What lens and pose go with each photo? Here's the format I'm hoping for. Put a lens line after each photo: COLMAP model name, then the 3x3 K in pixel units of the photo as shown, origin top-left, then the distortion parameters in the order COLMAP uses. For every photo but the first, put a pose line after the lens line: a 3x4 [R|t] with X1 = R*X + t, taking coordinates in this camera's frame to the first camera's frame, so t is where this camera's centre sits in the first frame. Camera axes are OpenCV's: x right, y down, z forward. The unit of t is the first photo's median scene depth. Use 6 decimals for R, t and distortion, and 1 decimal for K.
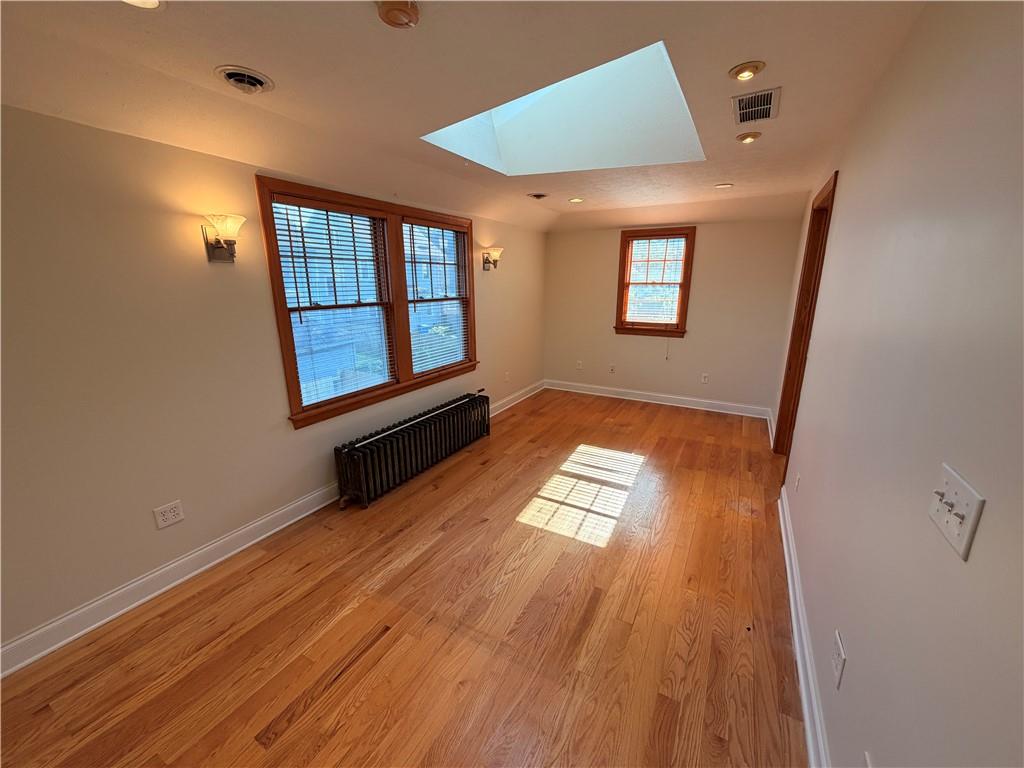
lens RADIAL K [[407.9, 0, 509.6], [0, 407.9, 384.2], [0, 0, 1]] dist [-0.001205, 0.000794]
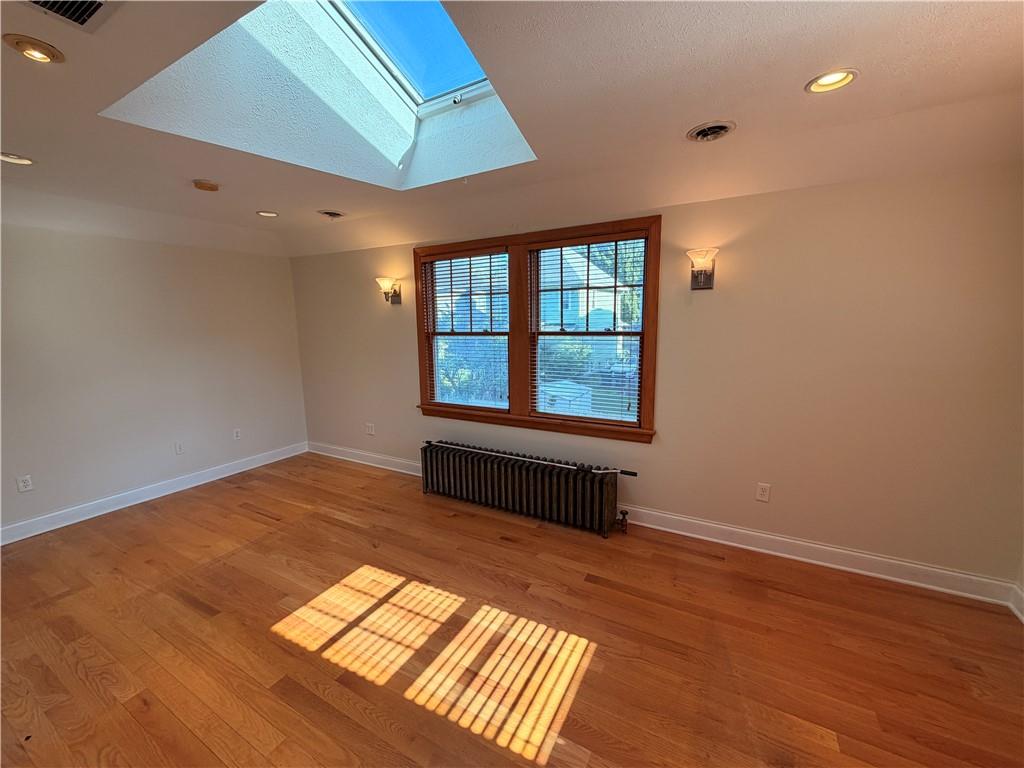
lens RADIAL K [[407.9, 0, 509.6], [0, 407.9, 384.2], [0, 0, 1]] dist [-0.001205, 0.000794]
pose [[0.008353, 0.166859, -0.985945, 0.744982], [-0.228080, 0.960308, 0.160588, -0.248488], [0.973606, 0.223533, 0.046079, 1.013054]]
